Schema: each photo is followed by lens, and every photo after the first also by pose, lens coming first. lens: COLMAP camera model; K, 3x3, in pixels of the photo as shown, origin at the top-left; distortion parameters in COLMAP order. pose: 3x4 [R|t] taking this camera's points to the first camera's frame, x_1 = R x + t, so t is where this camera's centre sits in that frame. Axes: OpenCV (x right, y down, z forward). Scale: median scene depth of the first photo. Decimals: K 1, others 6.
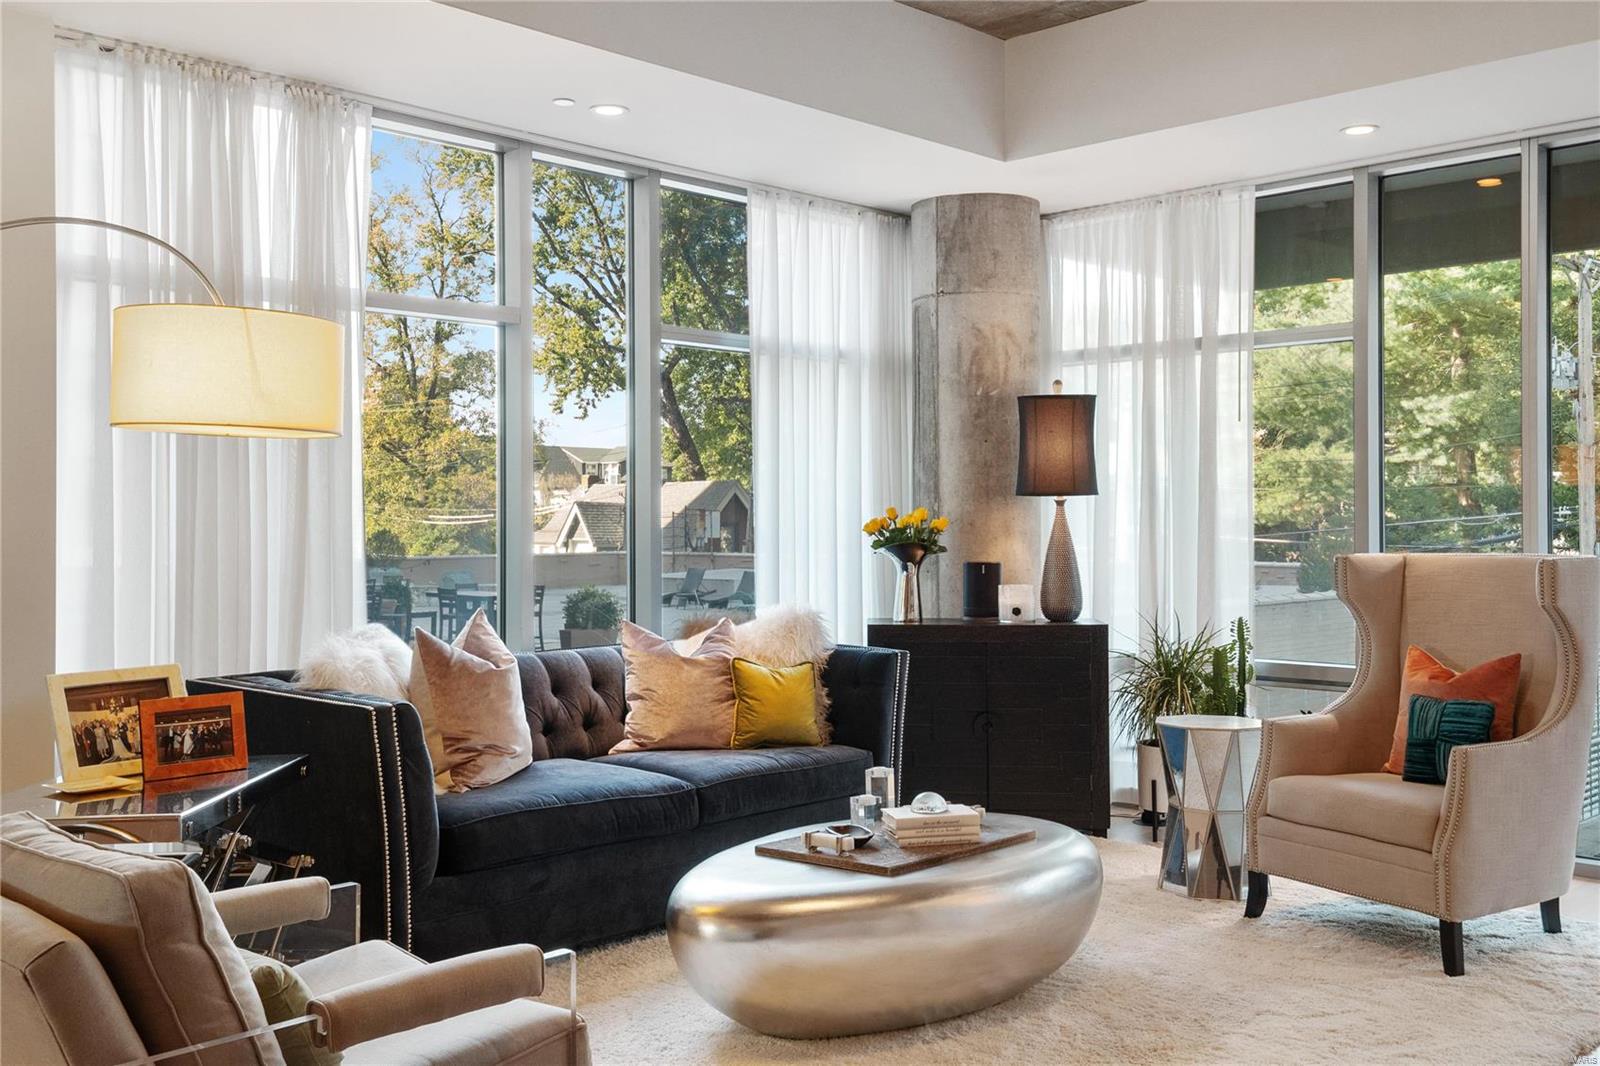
lens RADIAL K [[1543.1, 0, 805.2], [0, 1543.1, 528.2], [0, 0, 1]] dist [0.111669, 0.000000]
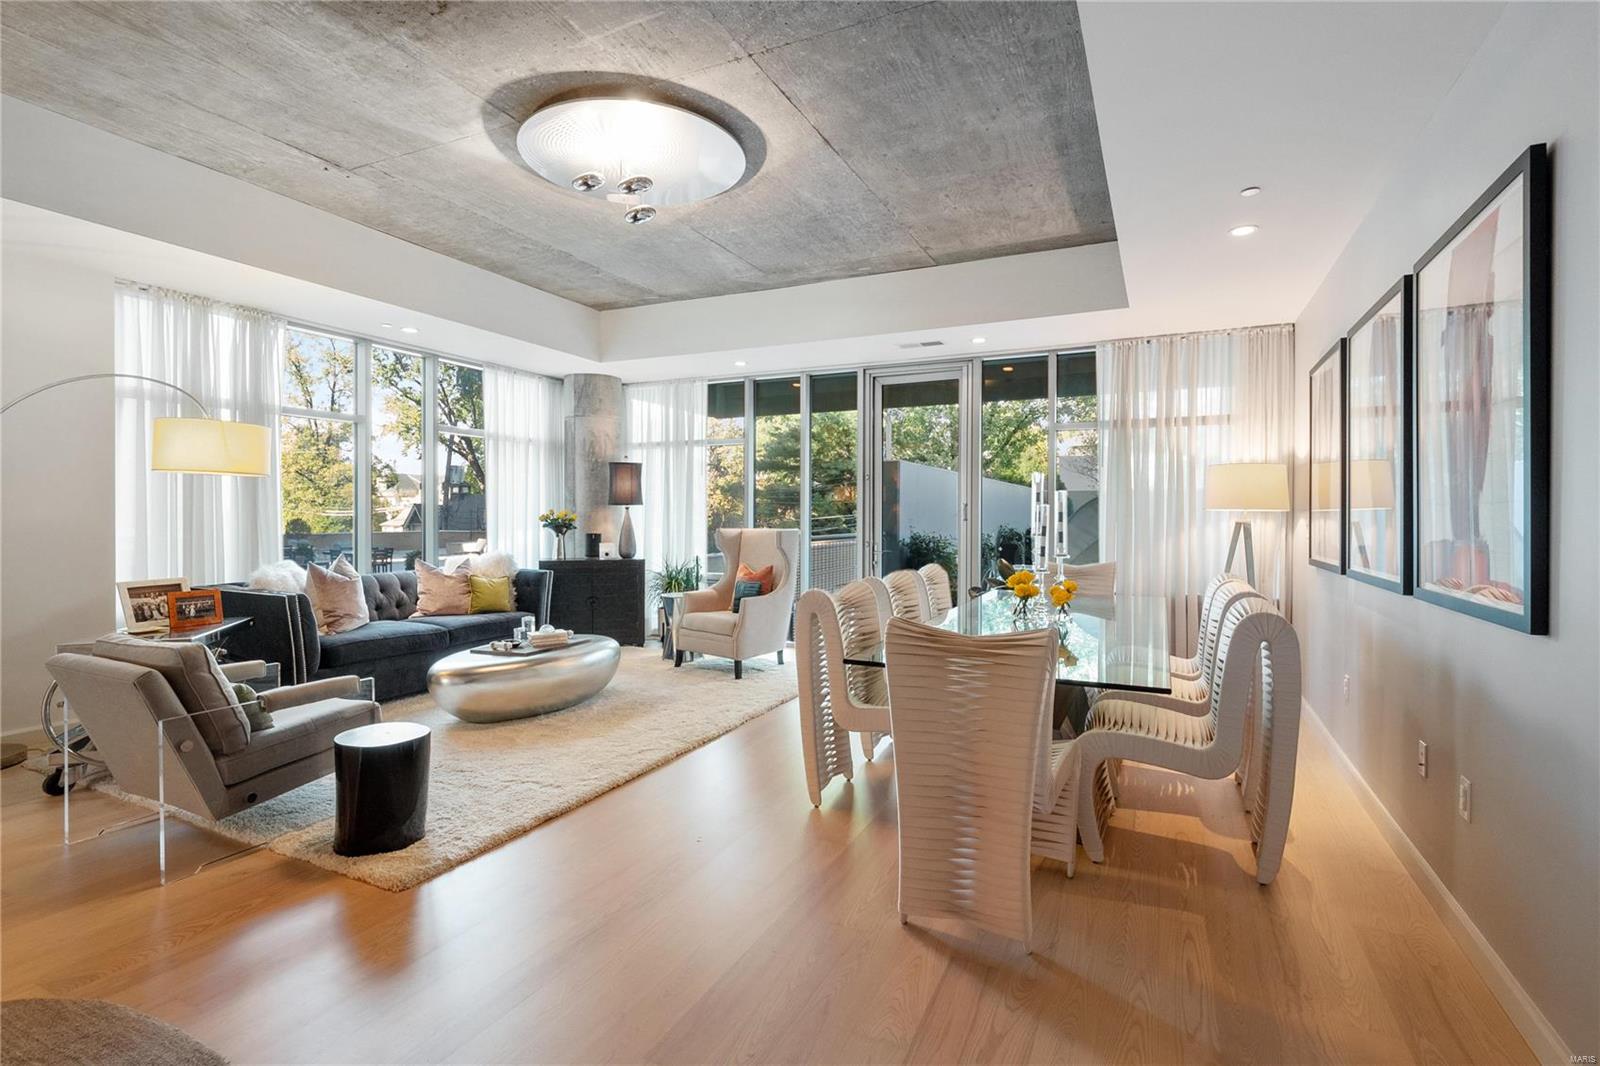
lens RADIAL K [[755.6, 0, 801.9], [0, 755.6, 531.1], [0, 0, 1]] dist [0.002018, -0.000777]
pose [[0.948167, 0.000802, 0.317773, 0.062723], [-0.005663, 0.999881, 0.014376, 0.000525], [-0.317723, -0.015430, 0.948058, -0.208127]]
